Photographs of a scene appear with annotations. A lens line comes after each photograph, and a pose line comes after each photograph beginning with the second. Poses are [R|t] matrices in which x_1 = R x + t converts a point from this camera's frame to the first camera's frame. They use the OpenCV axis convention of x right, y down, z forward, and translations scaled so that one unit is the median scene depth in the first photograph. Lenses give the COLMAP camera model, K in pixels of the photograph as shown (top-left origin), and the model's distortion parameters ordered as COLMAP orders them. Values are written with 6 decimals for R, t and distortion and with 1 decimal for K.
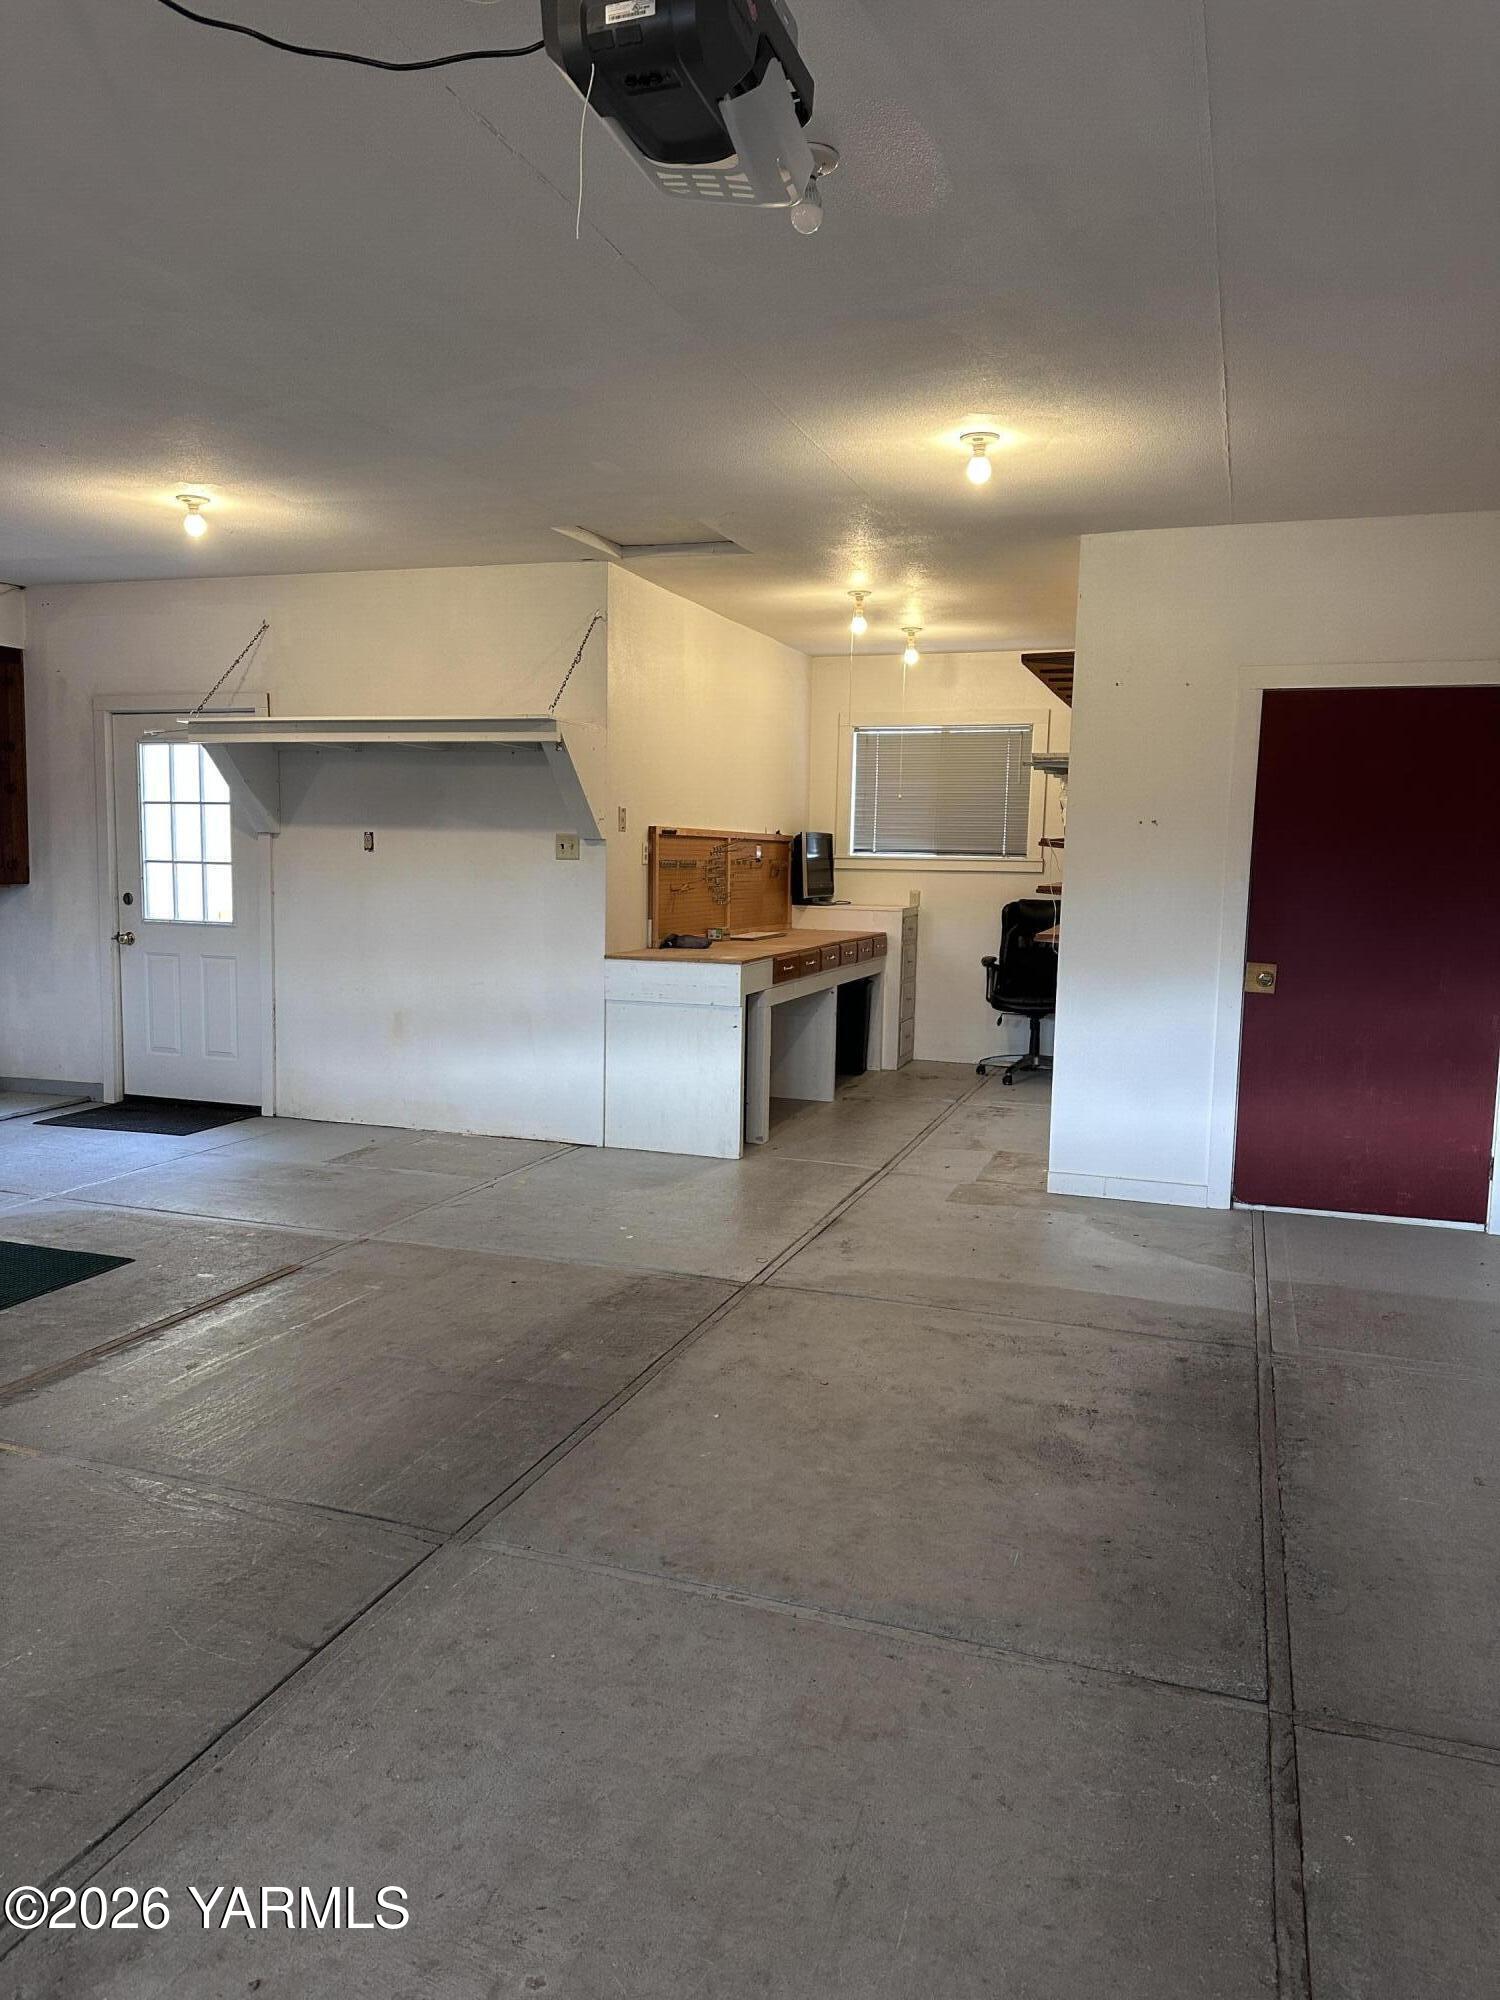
lens RADIAL K [[1398.1, 0, 750.0], [0, 1398.1, 1000.0], [0, 0, 1]] dist [0.127885, -0.170208]
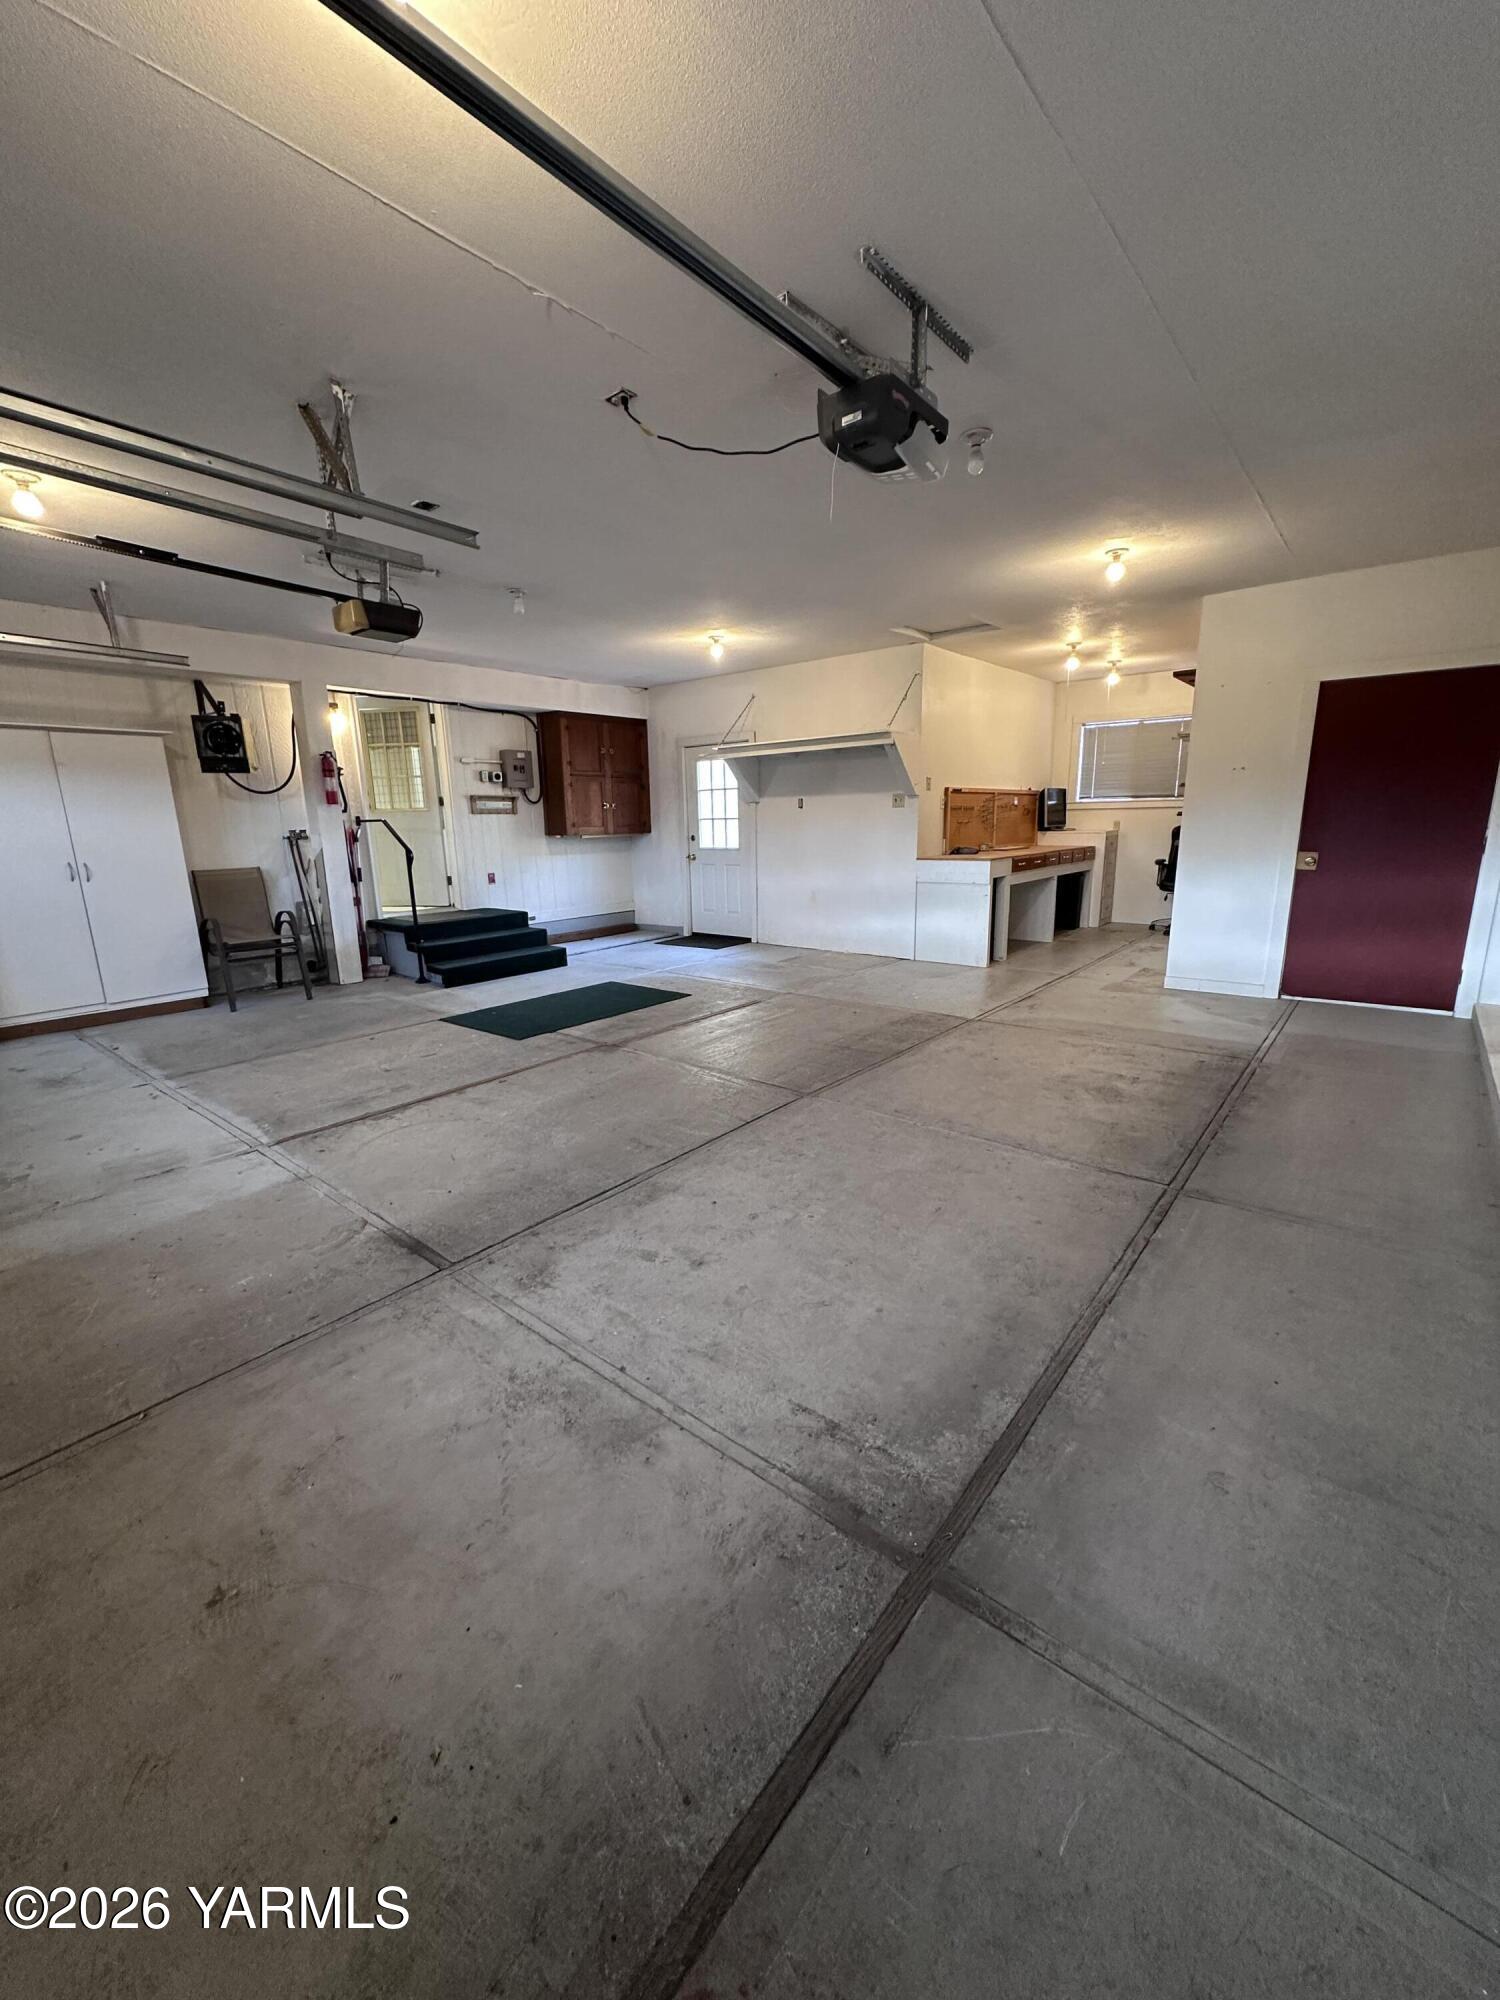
lens RADIAL K [[798.7, 0, 750.0], [0, 798.7, 1000.0], [0, 0, 1]] dist [-0.009873, 0.000020]
pose [[0.937620, 0.038784, -0.345492, 0.072812], [0.003408, 0.992685, 0.120685, 0.031095], [0.347645, -0.114335, 0.930629, -0.114775]]
